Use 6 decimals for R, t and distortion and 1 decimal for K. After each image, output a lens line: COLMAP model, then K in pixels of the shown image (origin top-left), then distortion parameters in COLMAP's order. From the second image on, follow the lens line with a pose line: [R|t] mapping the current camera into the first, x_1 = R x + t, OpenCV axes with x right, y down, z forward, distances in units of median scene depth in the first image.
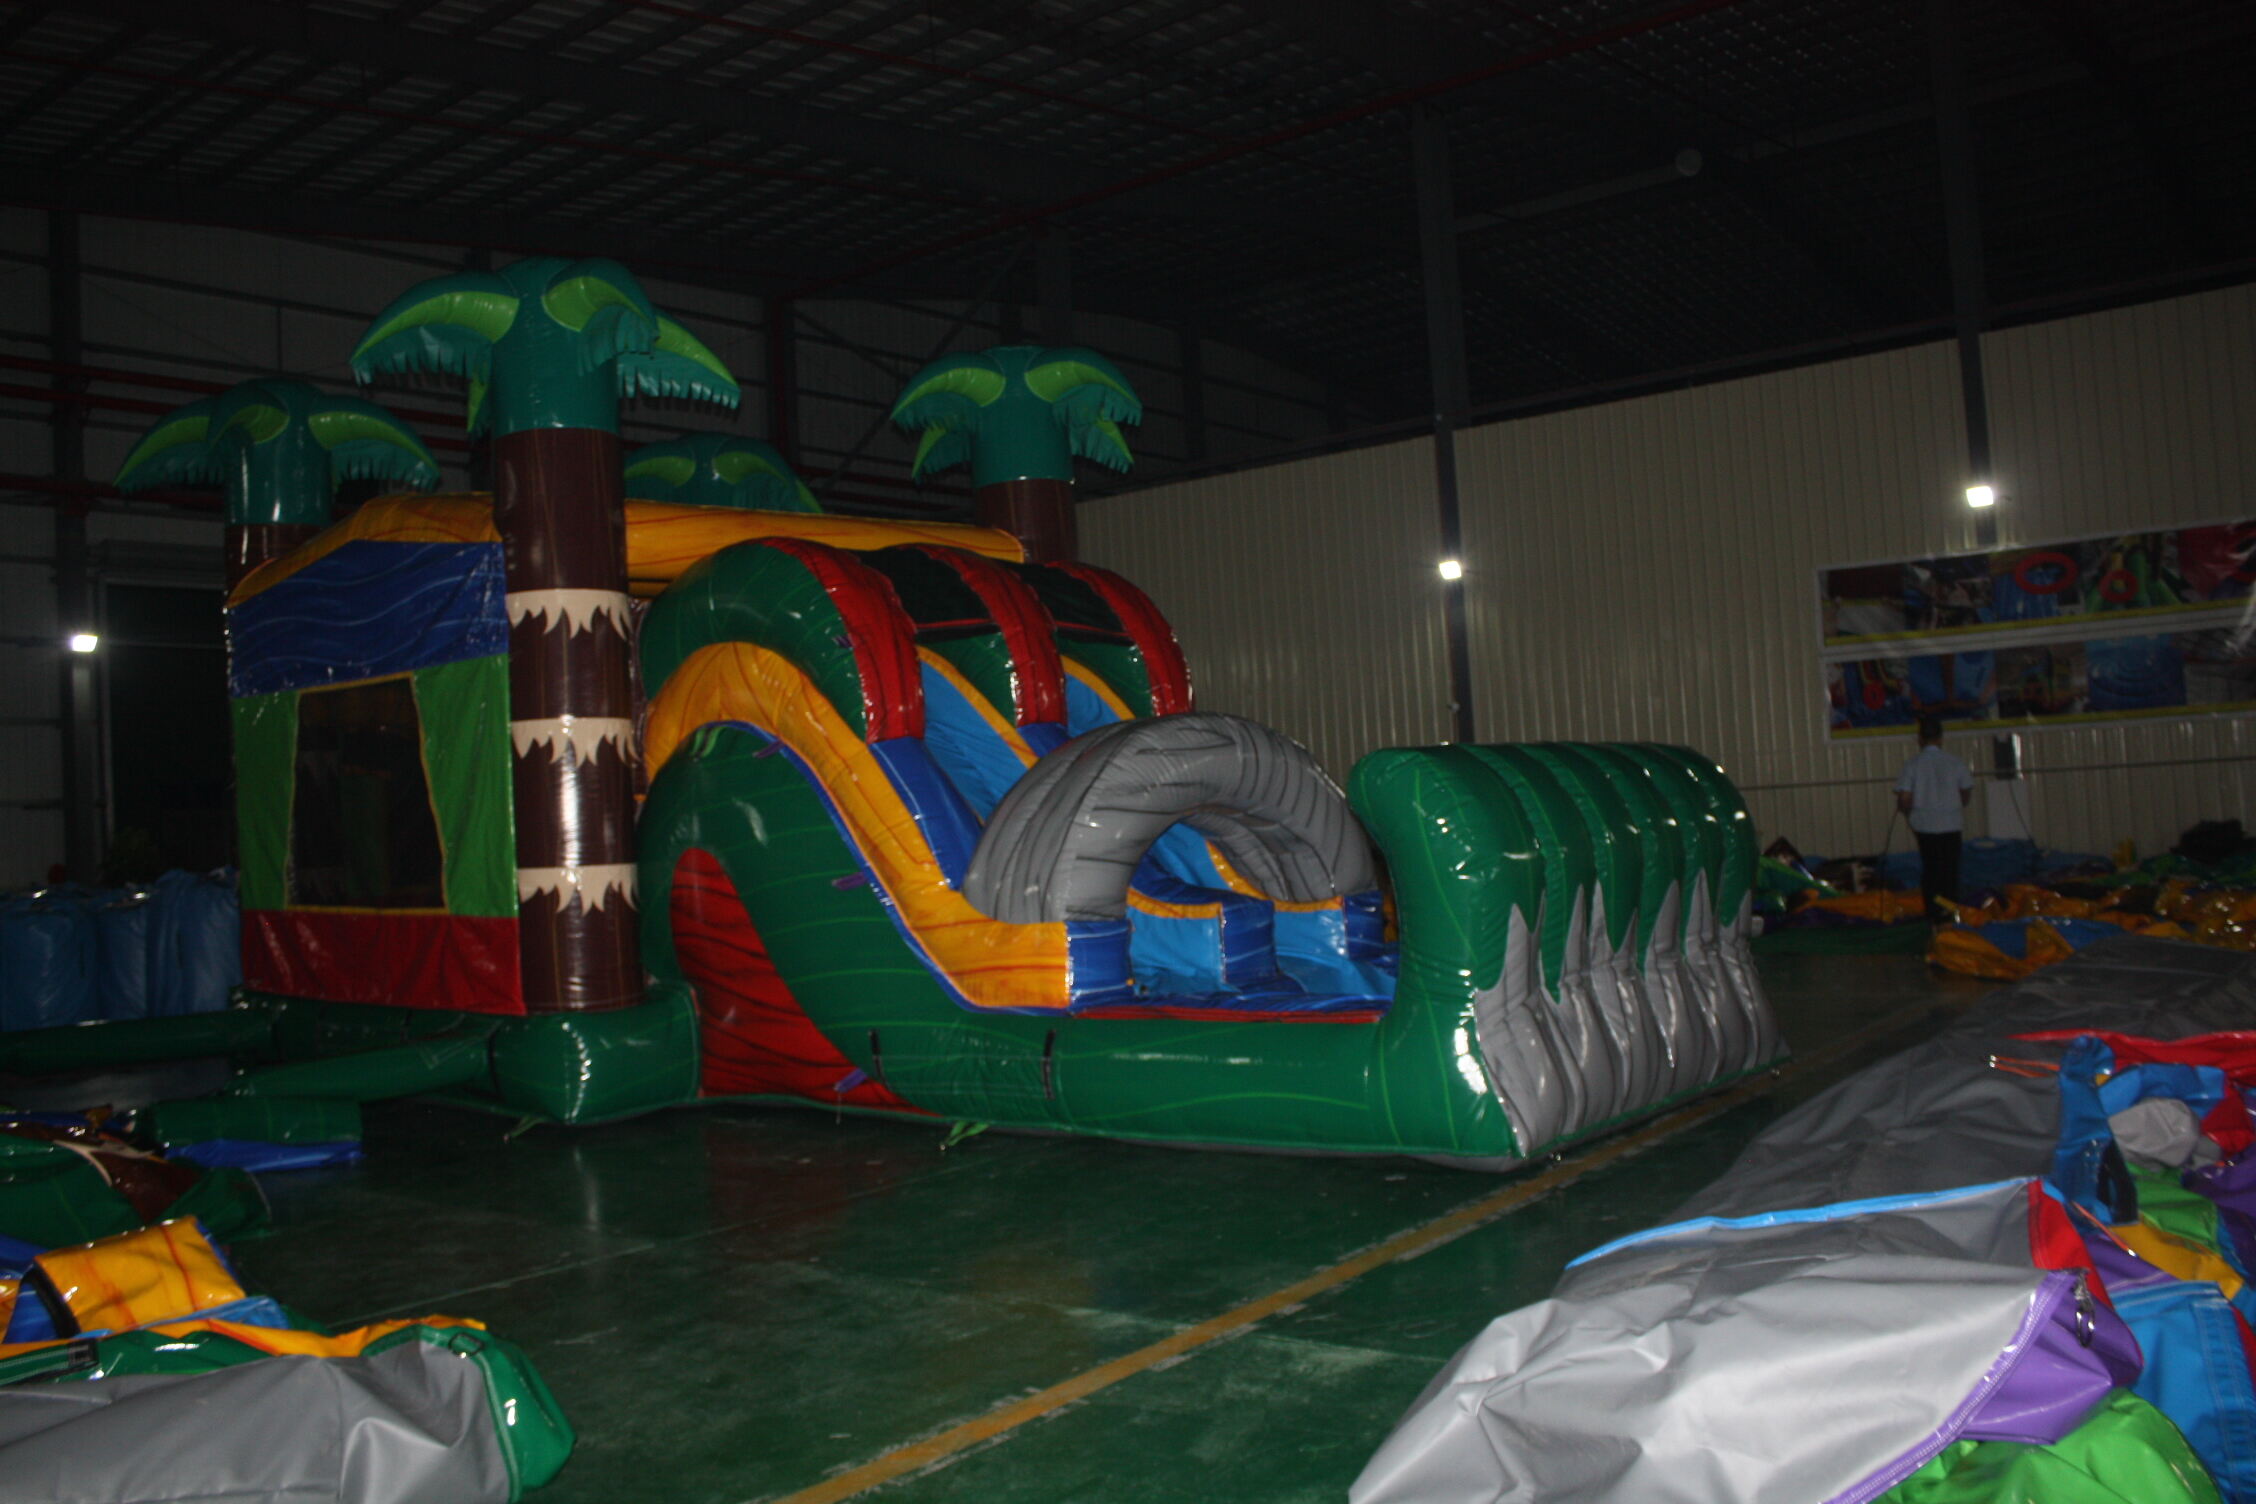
lens RADIAL K [[1862.6, 0, 1125.9], [0, 1862.6, 735.5], [0, 0, 1]] dist [0.191615, 0.000520]
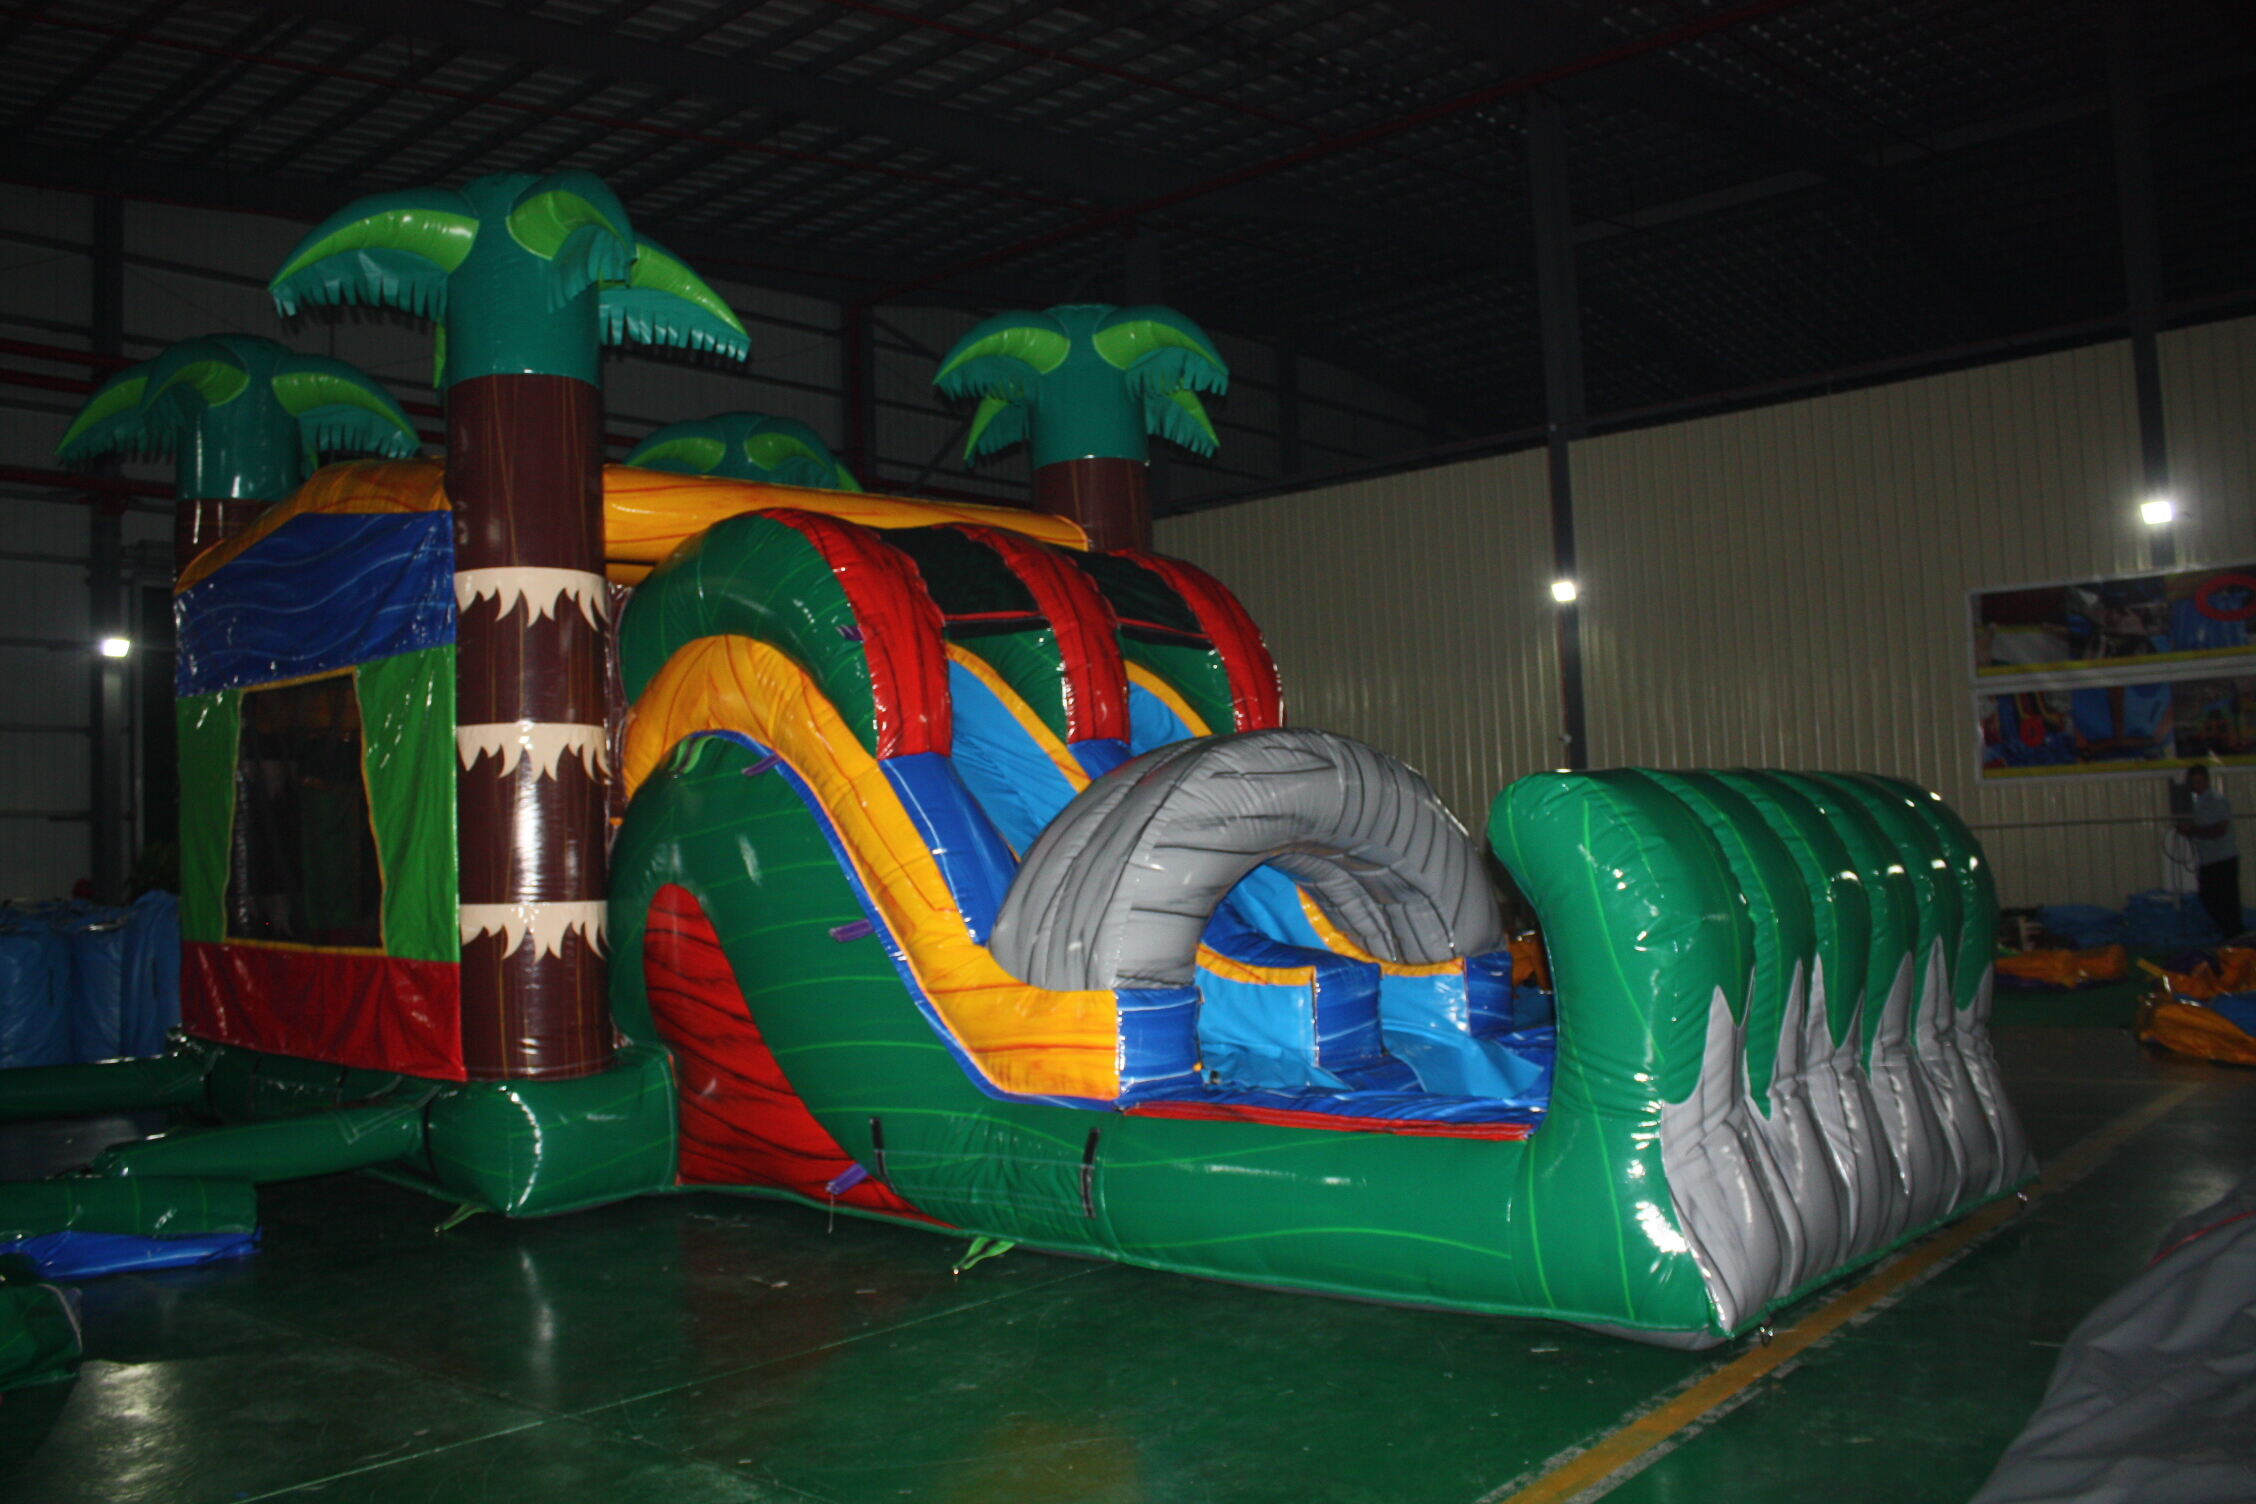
lens RADIAL K [[1943.5, 0, 1137.2], [0, 1943.5, 748.2], [0, 0, 1]] dist [-0.047246, 0.146650]
pose [[0.999097, 0.015589, -0.039531, 0.006230], [-0.015952, 0.999834, -0.008859, 0.004830], [0.039387, 0.009482, 0.999179, 0.161811]]
